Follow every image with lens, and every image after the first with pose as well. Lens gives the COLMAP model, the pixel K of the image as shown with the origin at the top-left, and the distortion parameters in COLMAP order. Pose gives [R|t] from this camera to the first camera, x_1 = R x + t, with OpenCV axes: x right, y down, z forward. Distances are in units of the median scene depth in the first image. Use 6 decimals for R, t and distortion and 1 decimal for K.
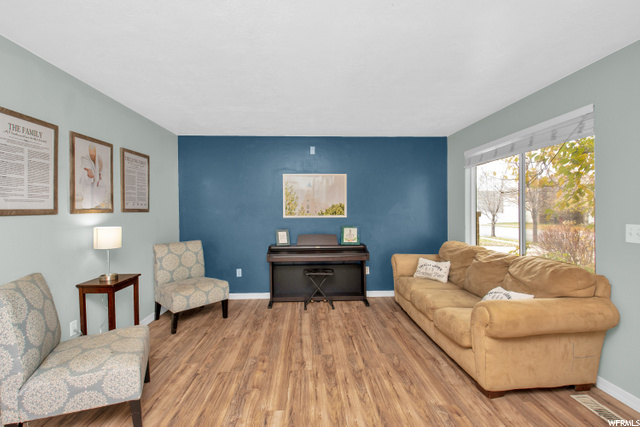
lens RADIAL K [[288.9, 0, 314.3], [0, 288.9, 207.2], [0, 0, 1]] dist [0.030148, -0.027057]
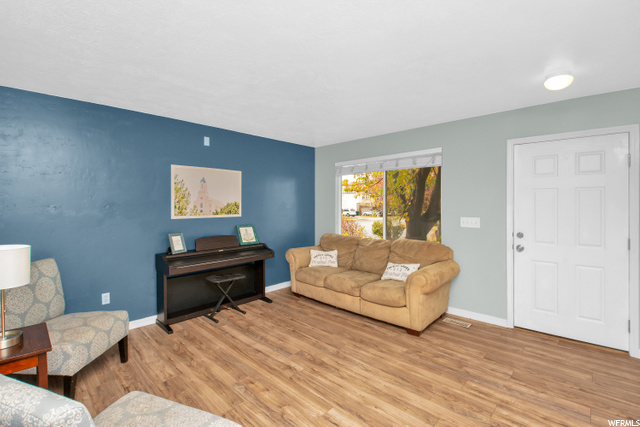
lens RADIAL K [[288.9, 0, 314.3], [0, 288.9, 207.2], [0, 0, 1]] dist [0.030148, -0.027057]
pose [[0.719580, 0.002396, 0.694406, -0.478695], [-0.008442, 0.999950, 0.005298, -0.003978], [-0.694358, -0.009675, 0.719564, 0.178589]]
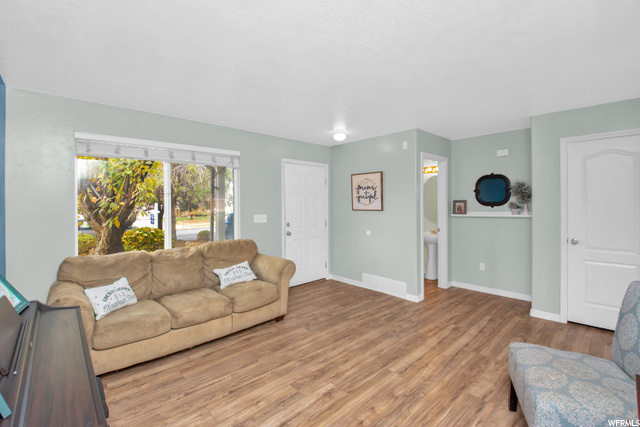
lens RADIAL K [[286.6, 0, 320.5], [0, 286.6, 199.3], [0, 0, 1]] dist [0.001875, -0.000058]
pose [[-0.651769, 0.019642, 0.758163, -0.482796], [0.003851, 0.999737, -0.022590, -0.003602], [-0.758408, -0.011803, -0.651673, 1.134203]]
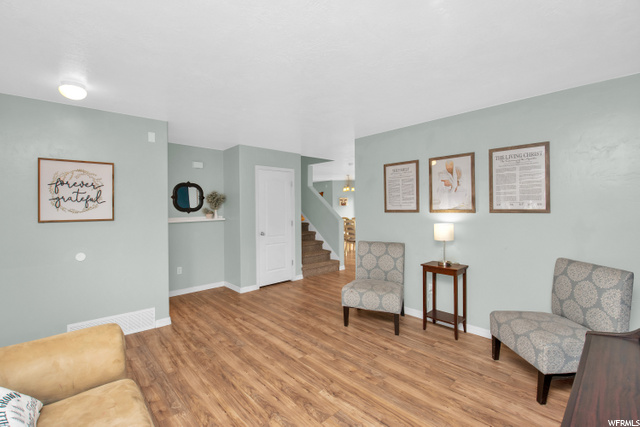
lens RADIAL K [[288.9, 0, 314.3], [0, 288.9, 207.2], [0, 0, 1]] dist [0.030148, -0.027057]
pose [[-0.767379, 0.010593, -0.641107, 0.398727], [0.016386, 0.999861, -0.003092, -0.007773], [0.640985, -0.012879, -0.767445, 1.179727]]
